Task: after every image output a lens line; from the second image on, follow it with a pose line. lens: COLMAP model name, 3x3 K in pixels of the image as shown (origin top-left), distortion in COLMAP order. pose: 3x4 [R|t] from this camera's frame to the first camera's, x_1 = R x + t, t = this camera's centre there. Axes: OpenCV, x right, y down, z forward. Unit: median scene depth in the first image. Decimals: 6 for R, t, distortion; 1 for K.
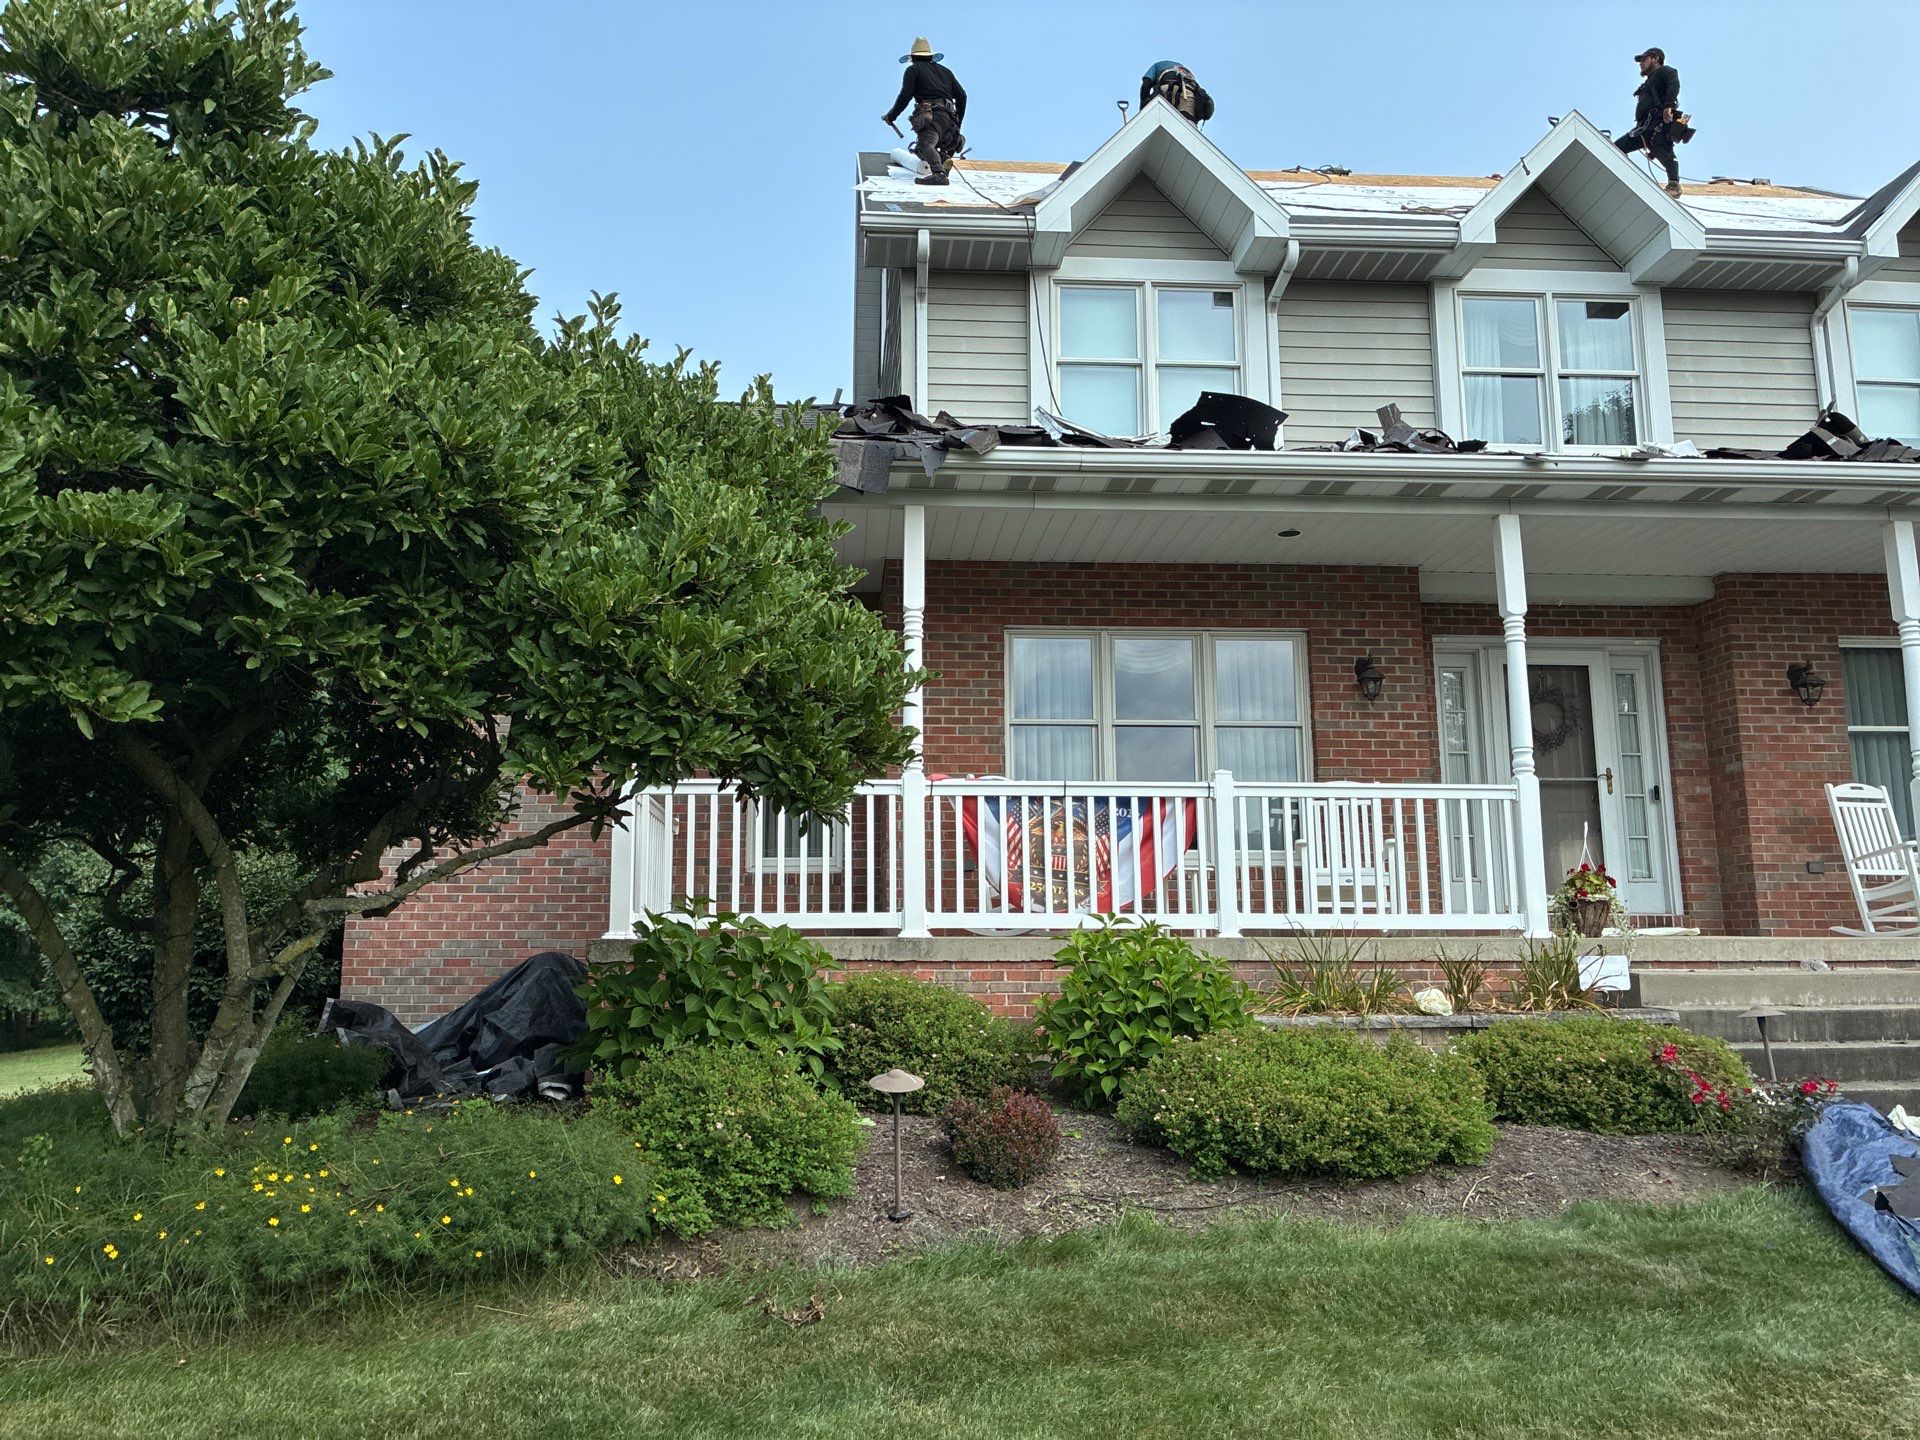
lens RADIAL K [[1465.8, 0, 928.4], [0, 1465.8, 699.3], [0, 0, 1]] dist [0.054030, -0.064577]
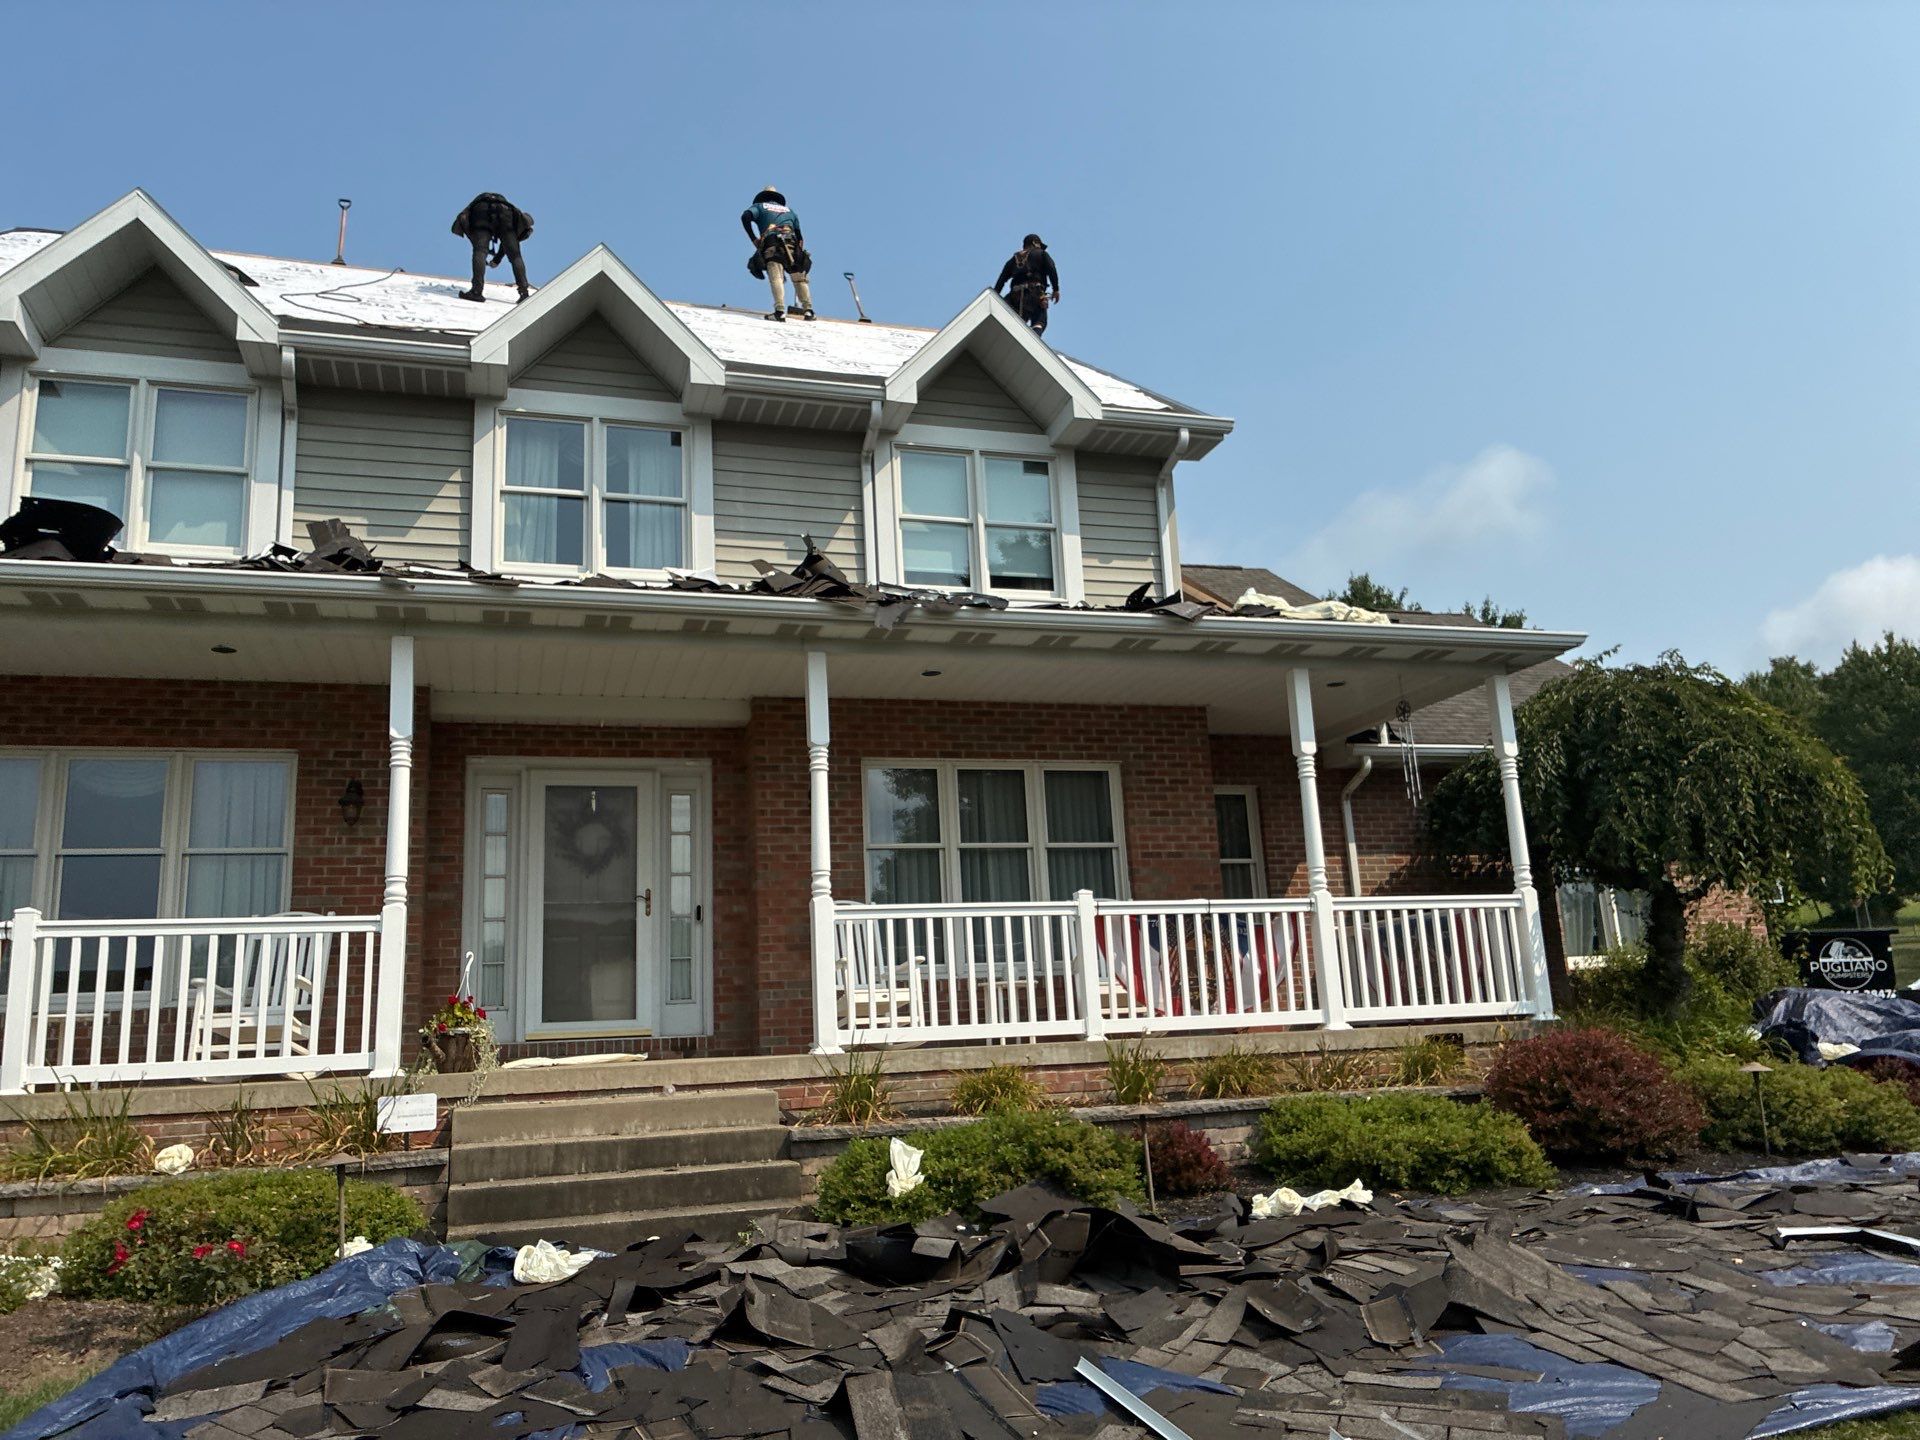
lens RADIAL K [[1409.2, 0, 920.1], [0, 1409.2, 724.1], [0, 0, 1]] dist [0.044666, -0.060842]
pose [[0.975981, 0.005297, 0.217793, 0.456561], [0.010411, 0.997428, -0.070914, 0.004581], [-0.217609, 0.071478, 0.973415, 0.026780]]
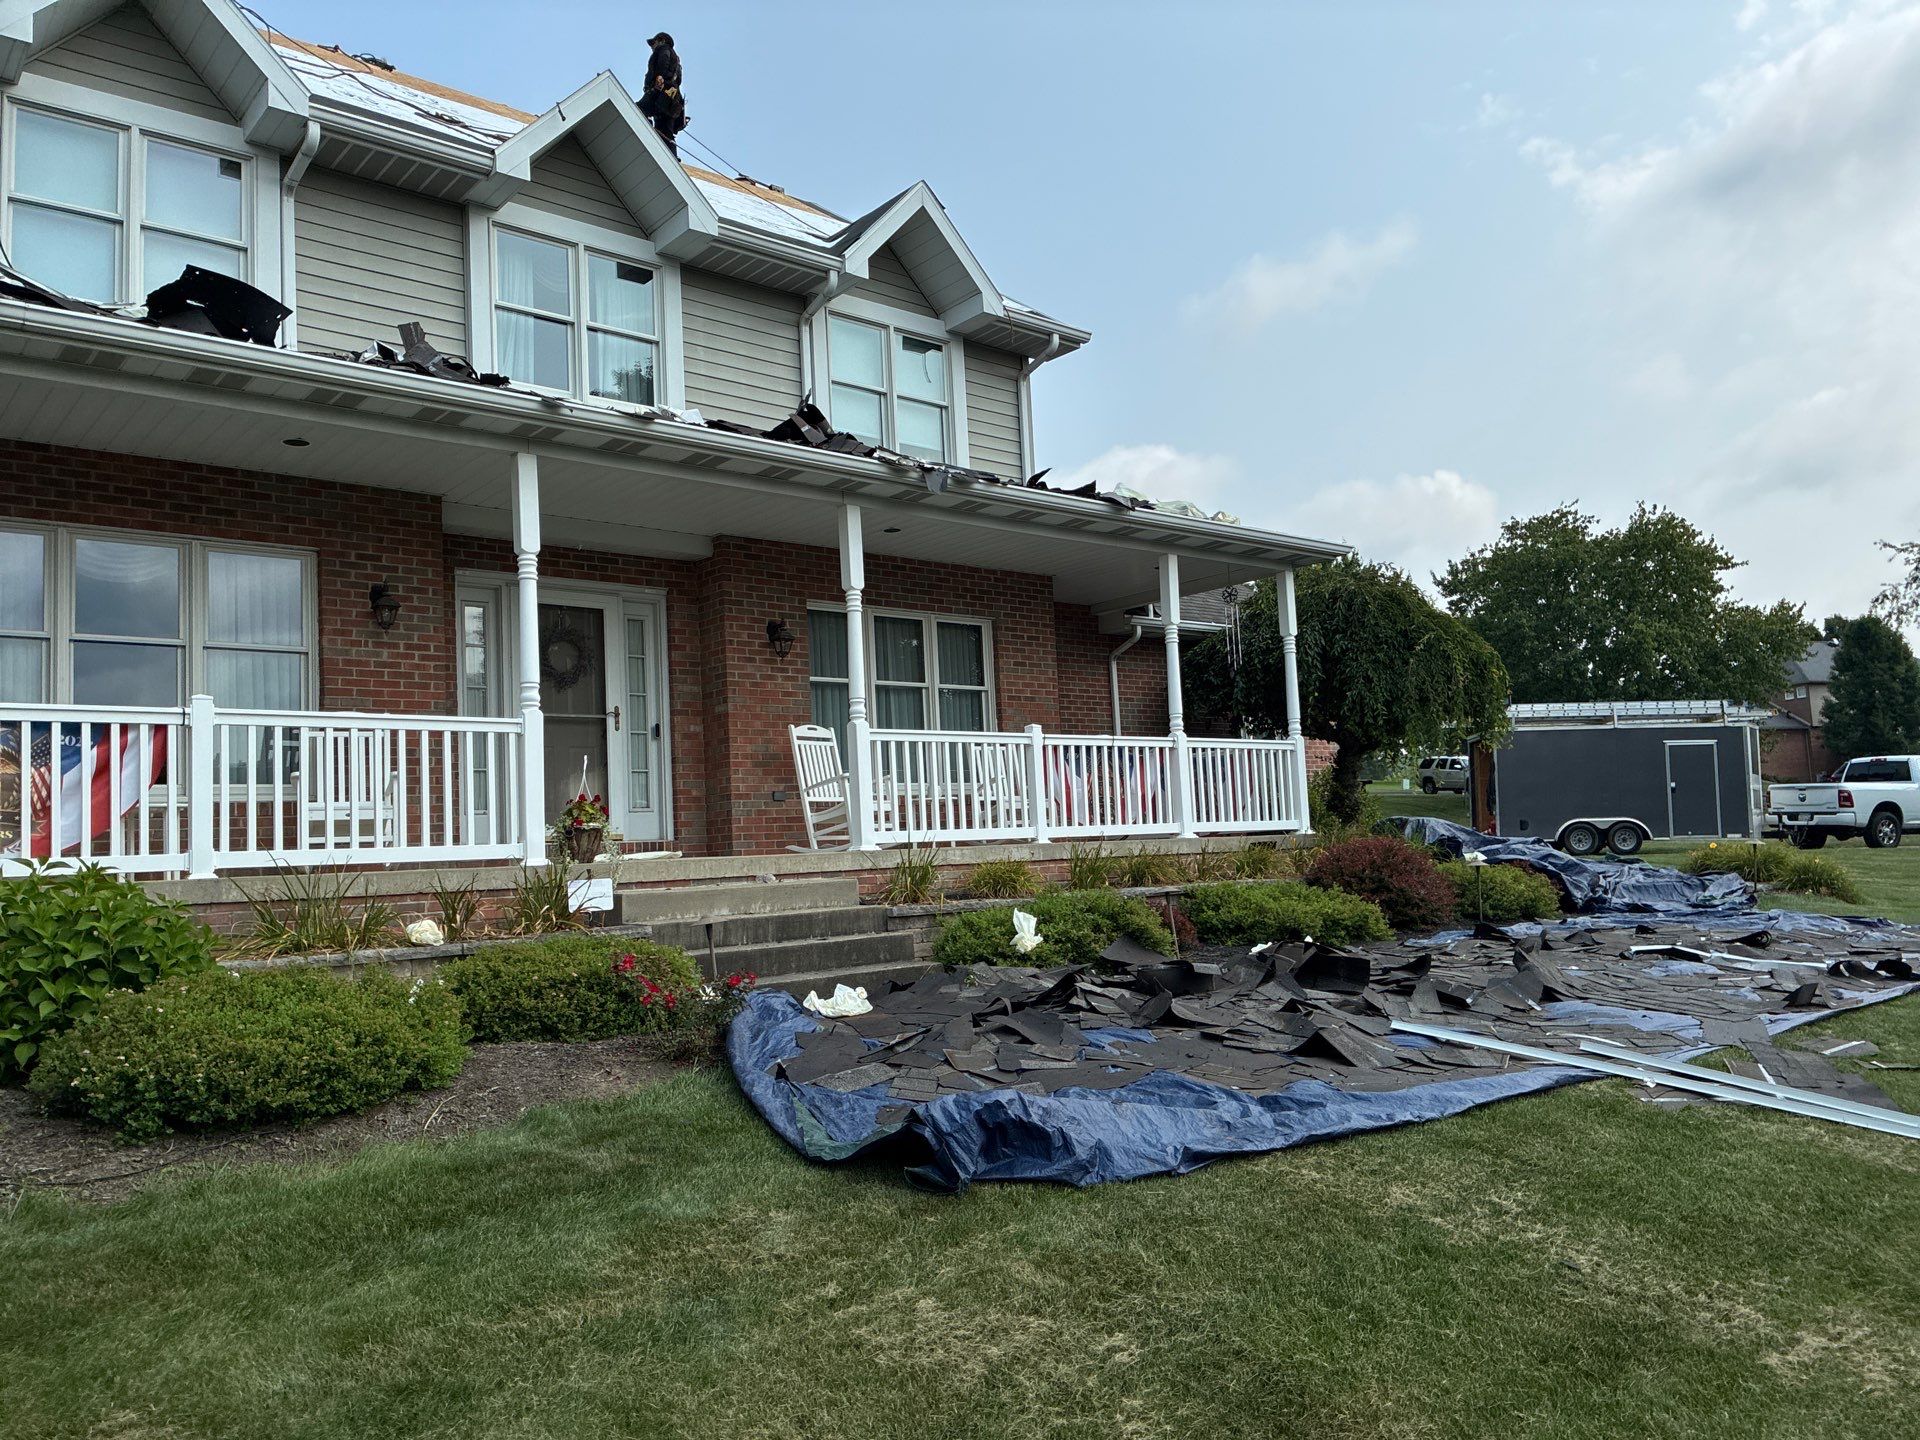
lens RADIAL K [[1465.8, 0, 980.3], [0, 1465.8, 734.5], [0, 0, 1]] dist [0.054030, -0.064577]
pose [[0.796070, 0.017050, 0.604964, 0.026555], [-0.056512, 0.997330, 0.046255, 0.002725], [-0.602560, -0.071010, 0.794908, -0.008858]]
